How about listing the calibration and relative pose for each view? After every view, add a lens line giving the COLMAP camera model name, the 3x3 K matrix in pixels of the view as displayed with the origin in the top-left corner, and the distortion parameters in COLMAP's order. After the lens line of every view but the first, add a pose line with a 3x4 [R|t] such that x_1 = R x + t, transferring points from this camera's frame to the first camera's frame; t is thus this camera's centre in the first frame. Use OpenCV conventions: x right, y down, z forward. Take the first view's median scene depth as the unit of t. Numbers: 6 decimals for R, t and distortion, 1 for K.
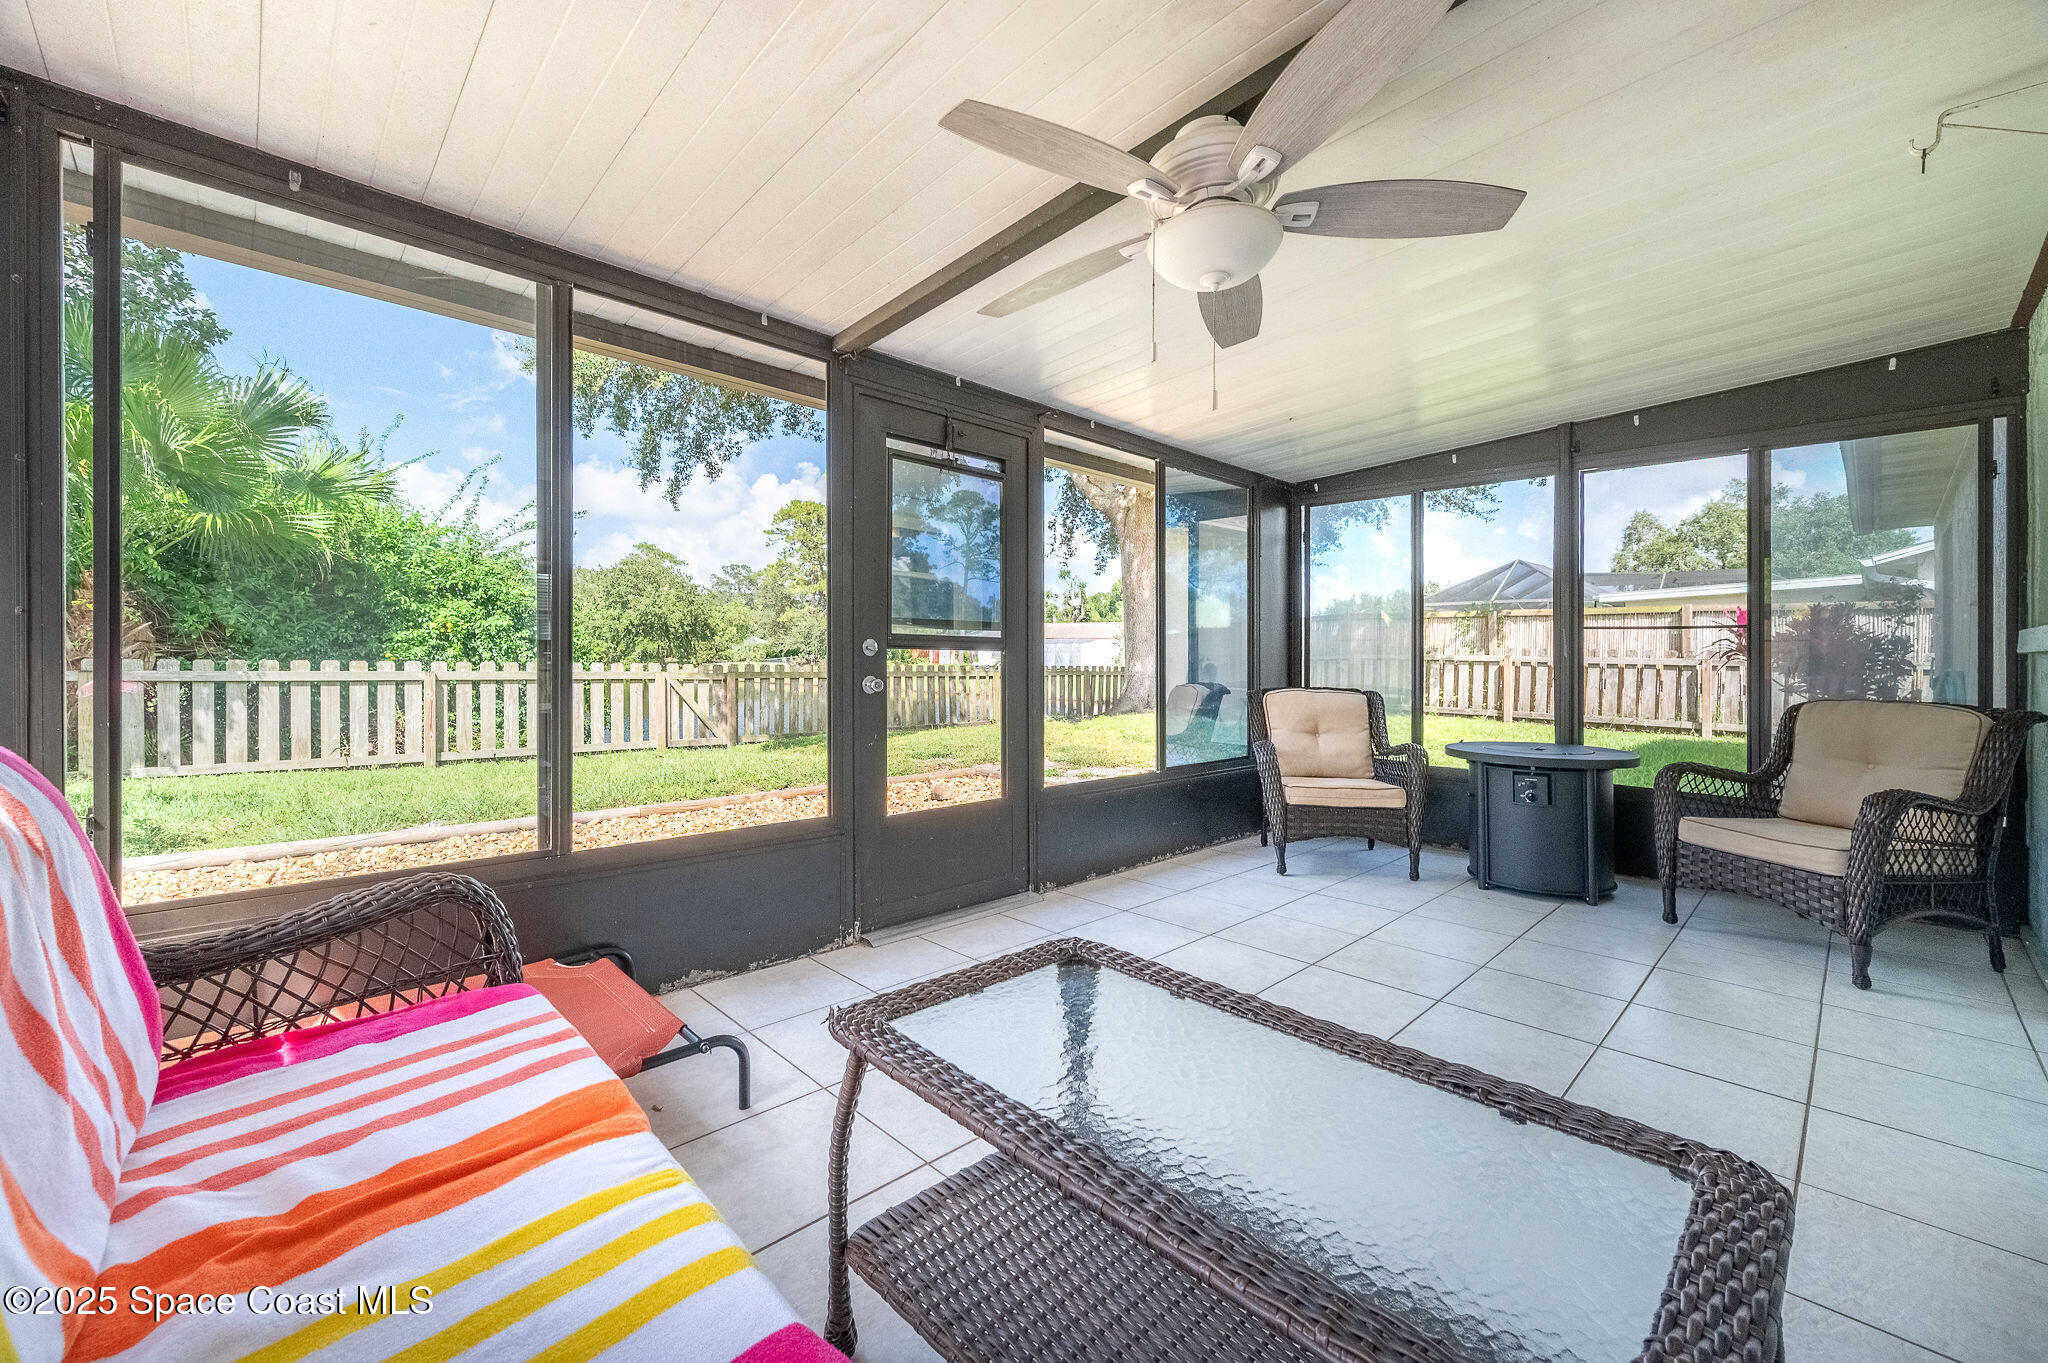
lens RADIAL K [[820.4, 0, 1007.0], [0, 820.4, 661.9], [0, 0, 1]] dist [0.001906, 0.000045]
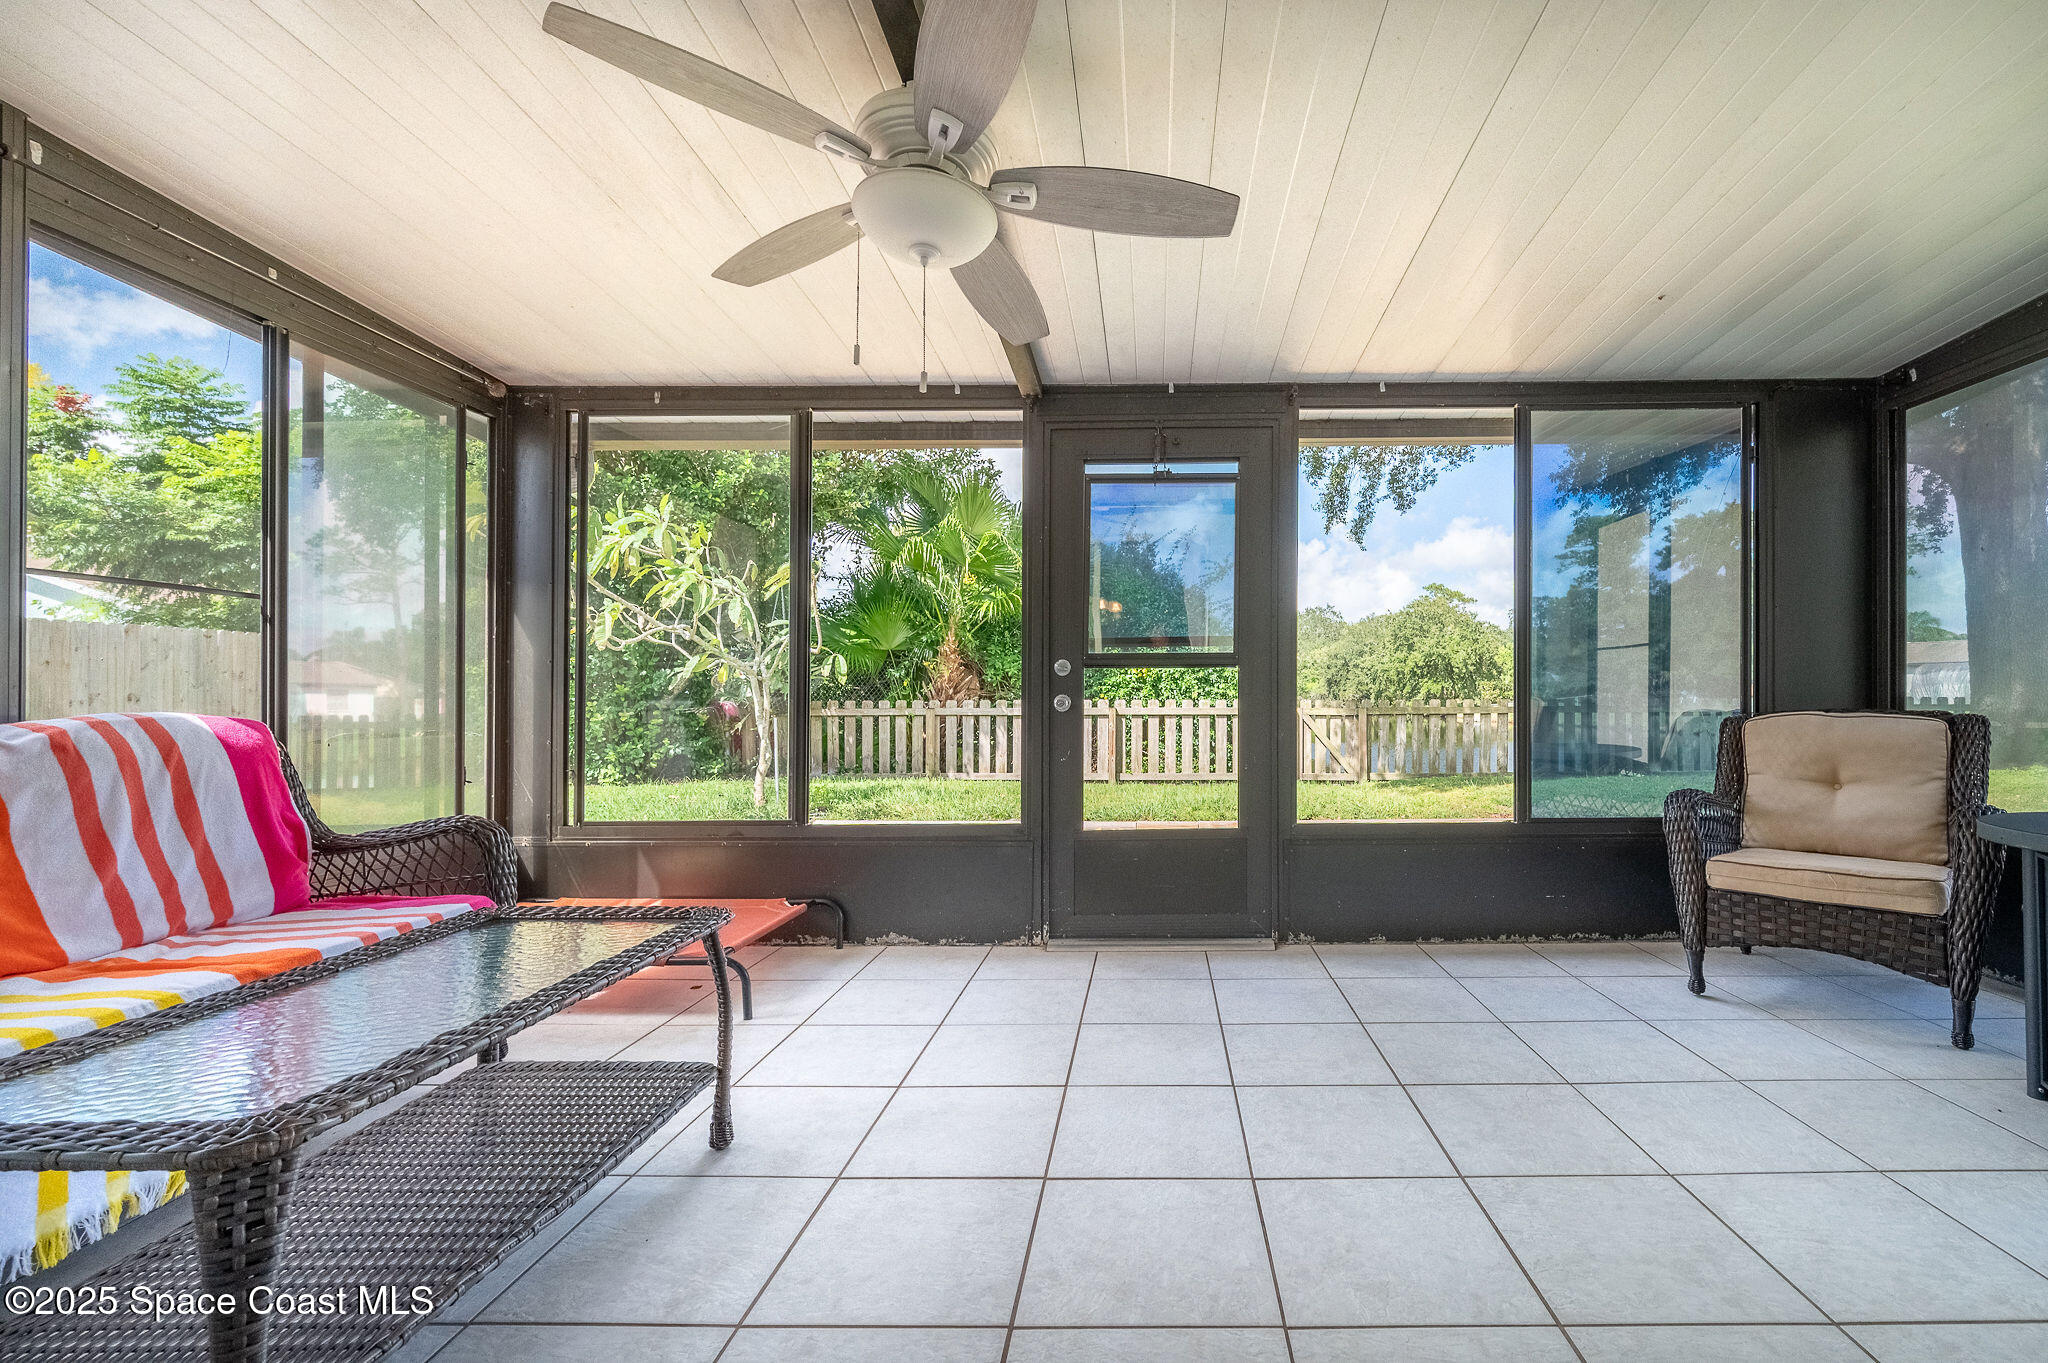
lens RADIAL K [[857.7, 0, 1146.5], [0, 857.7, 698.8], [0, 0, 1]] dist [-0.003094, -0.000363]
pose [[0.723402, -0.016962, -0.690219, 0.495032], [0.013737, 0.999854, -0.010173, 0.026095], [0.690290, -0.002123, 0.723529, 0.207129]]
